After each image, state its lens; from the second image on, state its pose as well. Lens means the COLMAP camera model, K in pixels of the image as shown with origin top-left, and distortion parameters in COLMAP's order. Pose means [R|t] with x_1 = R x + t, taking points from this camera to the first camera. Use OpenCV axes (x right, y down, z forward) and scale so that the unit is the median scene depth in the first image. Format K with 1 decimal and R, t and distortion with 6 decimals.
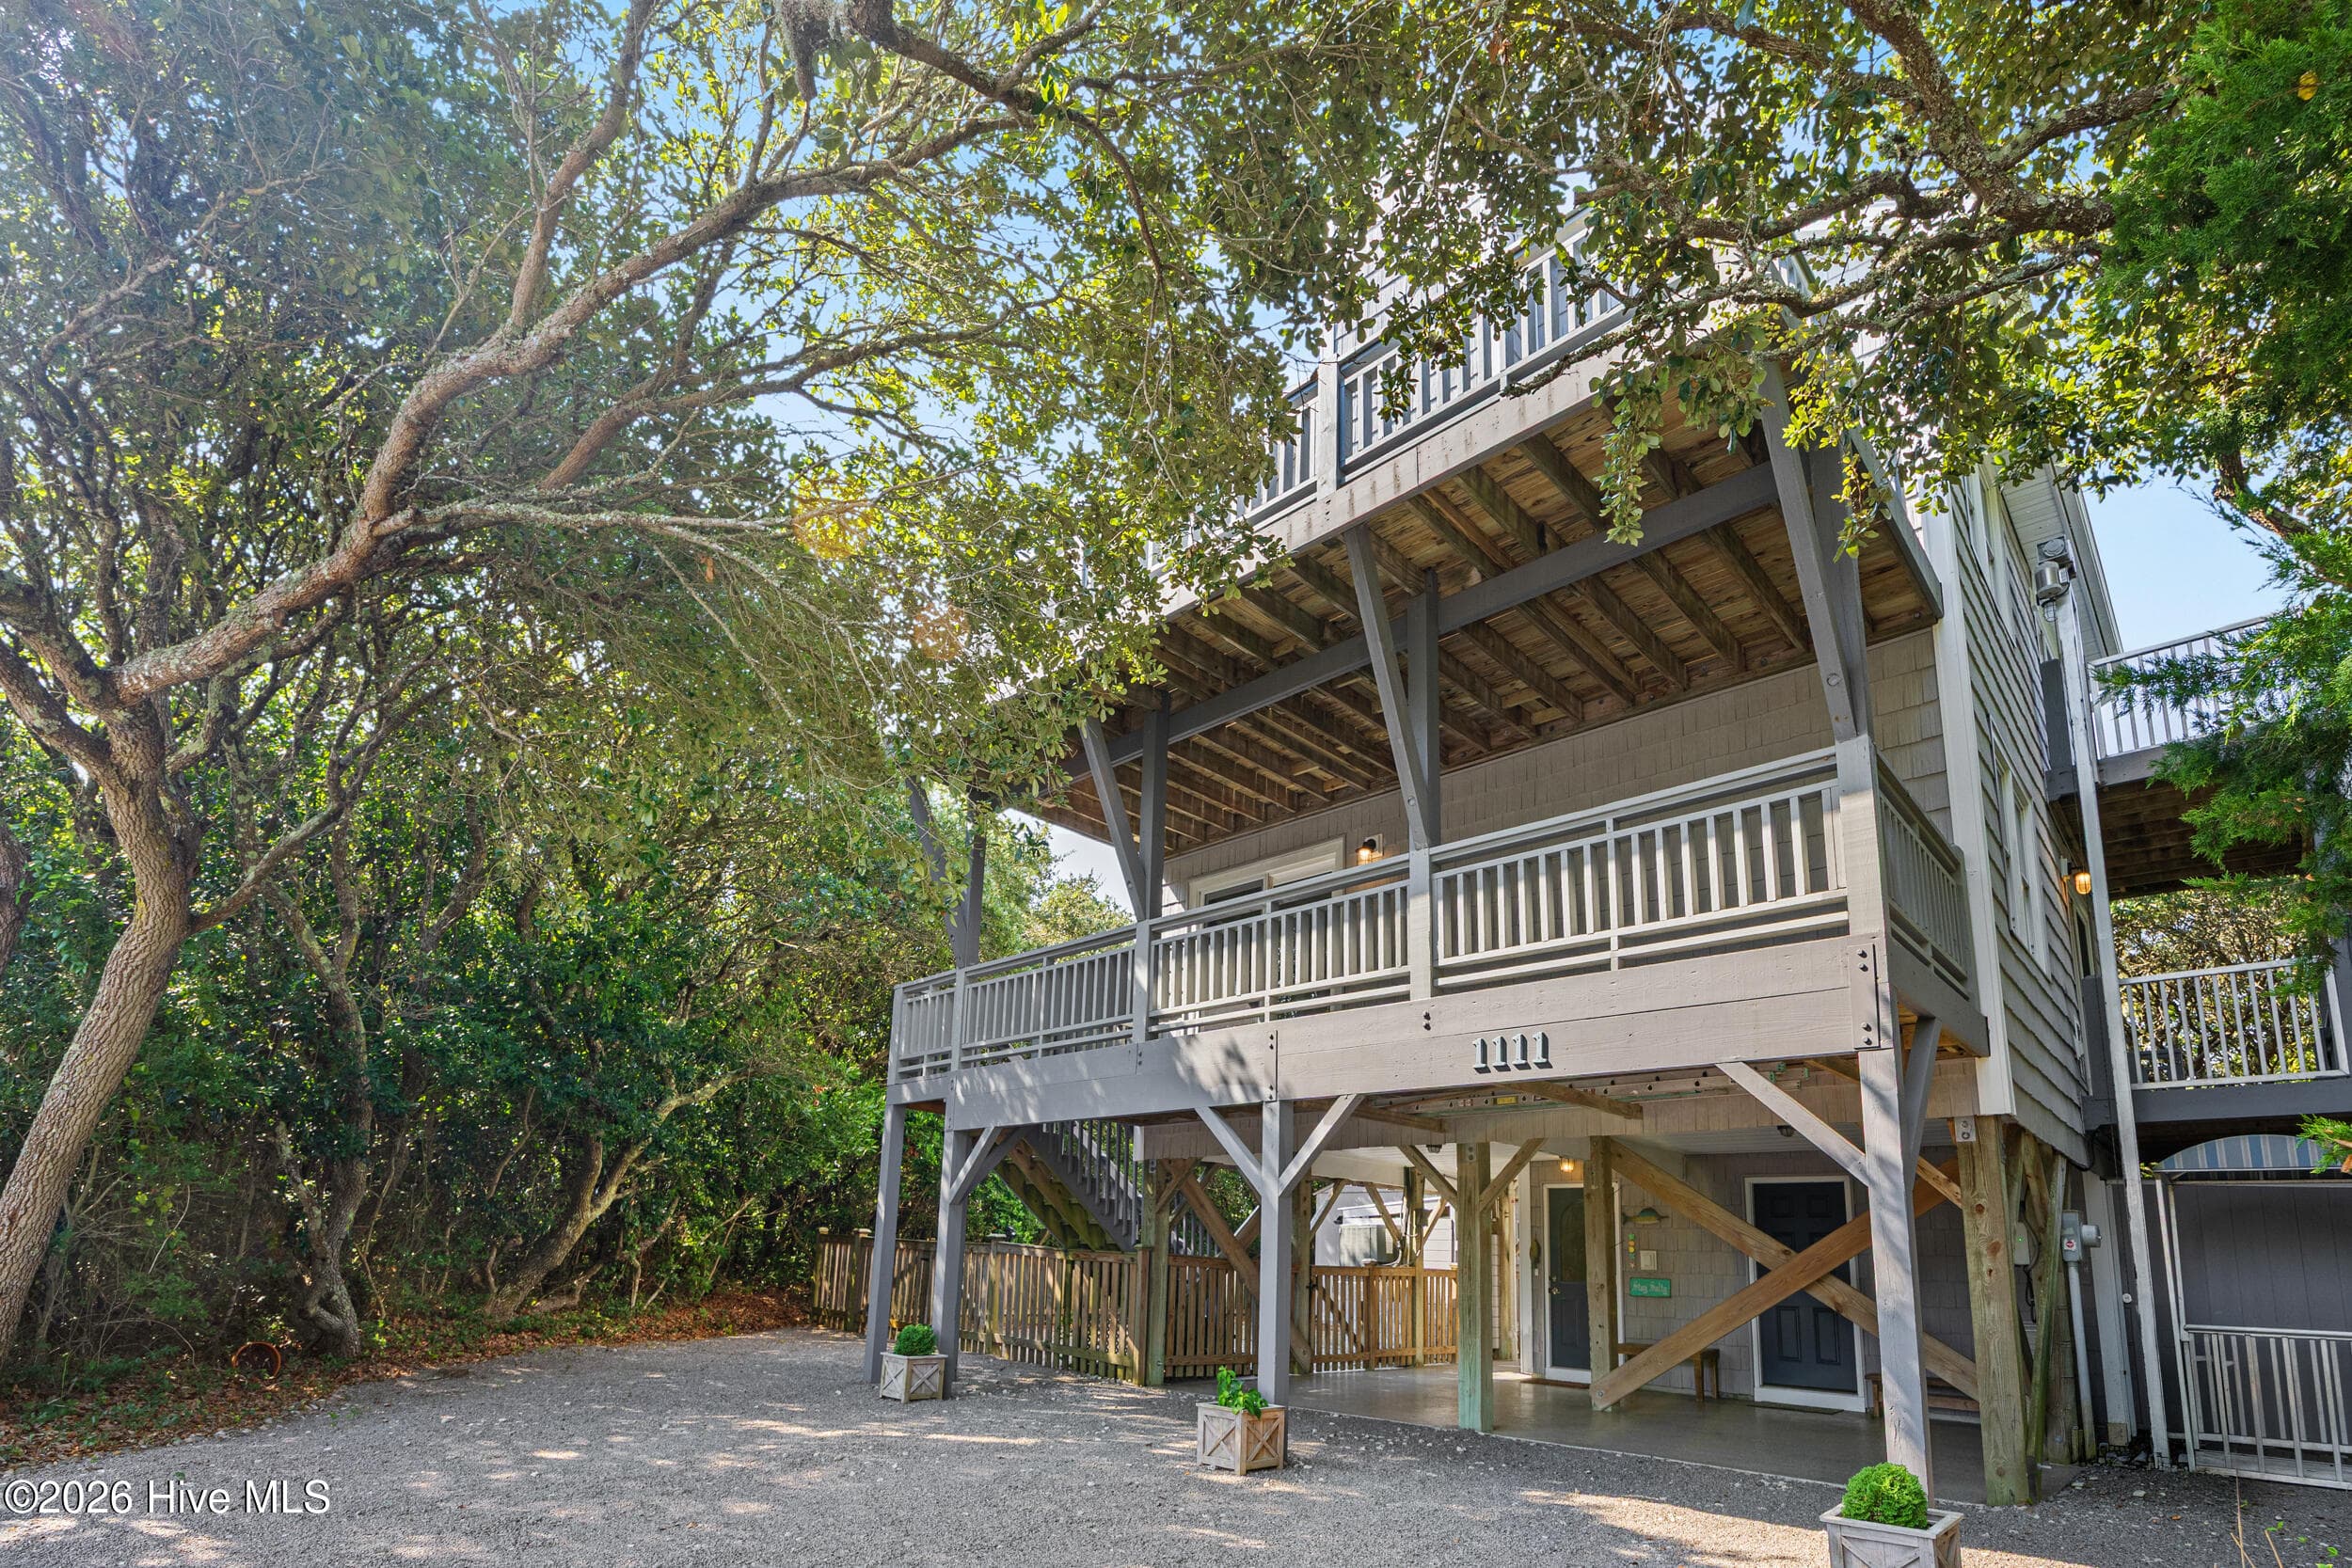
lens RADIAL K [[1587.6, 0, 1176.0], [0, 1587.6, 784.0], [0, 0, 1]] dist [-0.045460, -0.000723]
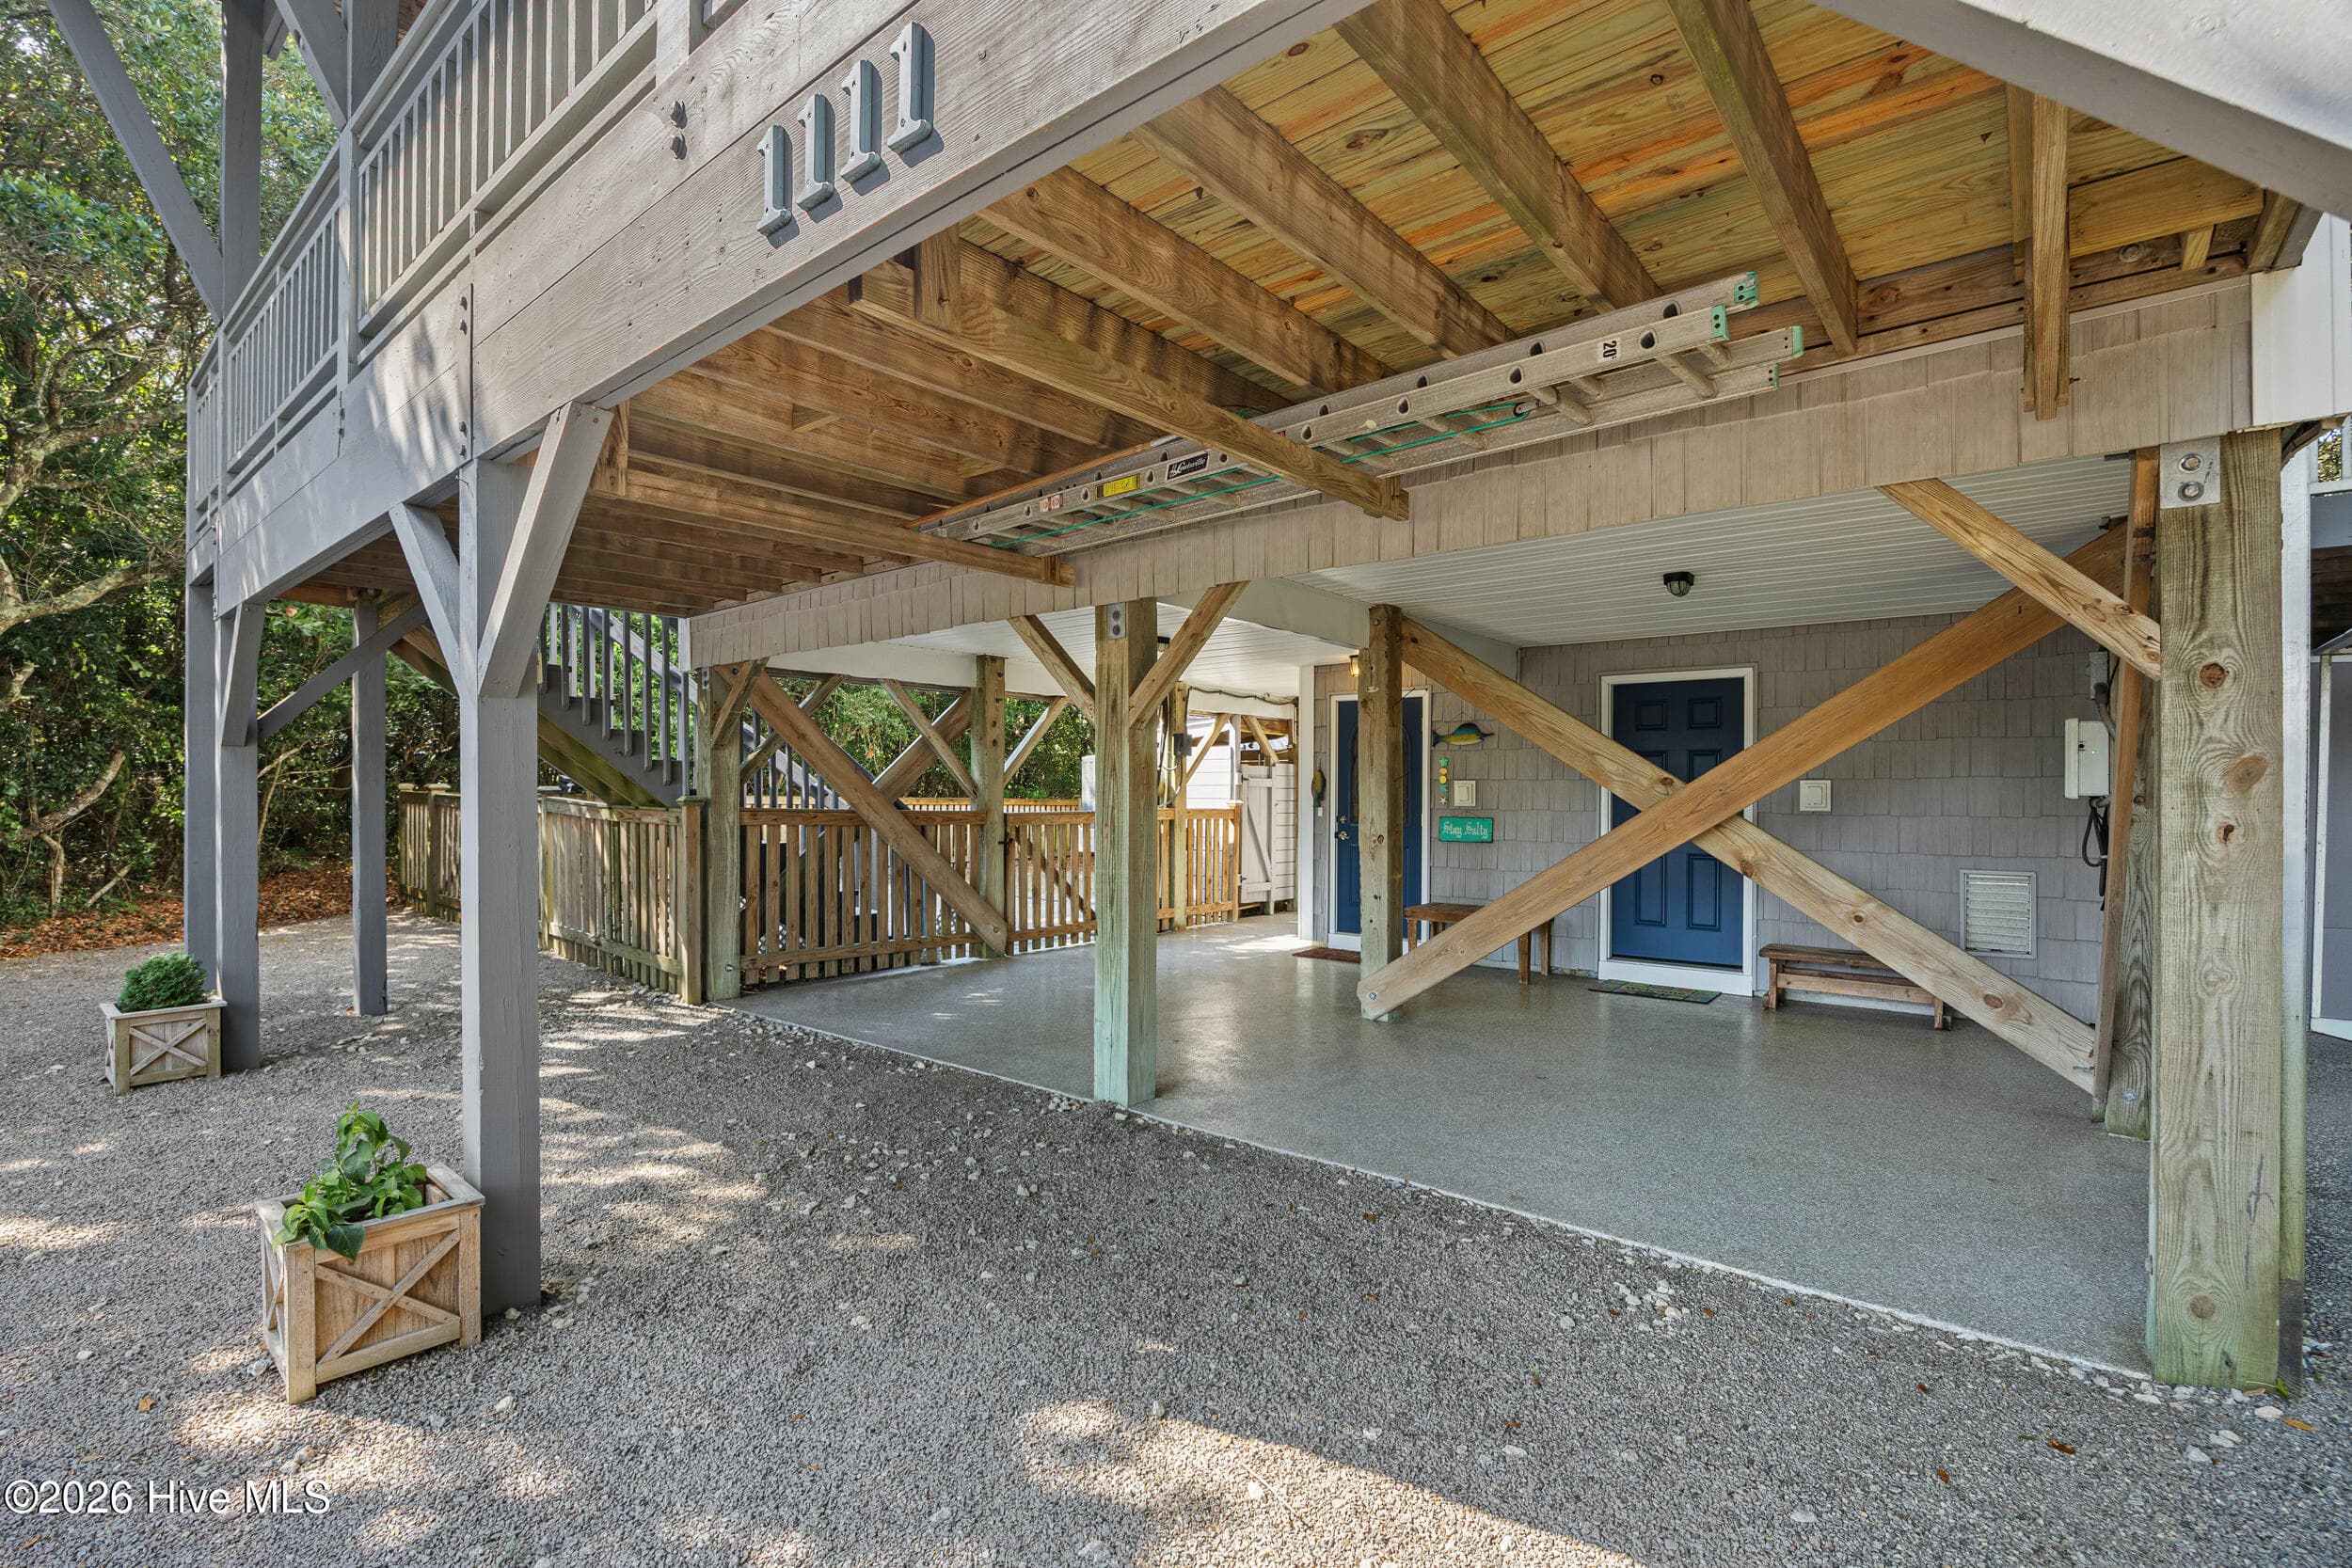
lens RADIAL K [[1587.6, 0, 1176.0], [0, 1587.6, 784.0], [0, 0, 1]] dist [-0.045460, -0.000723]
pose [[0.996326, -0.034592, 0.078347, 0.130555], [0.011085, 0.959192, 0.282536, 0.107130], [-0.084923, -0.280630, 0.956052, 0.371831]]
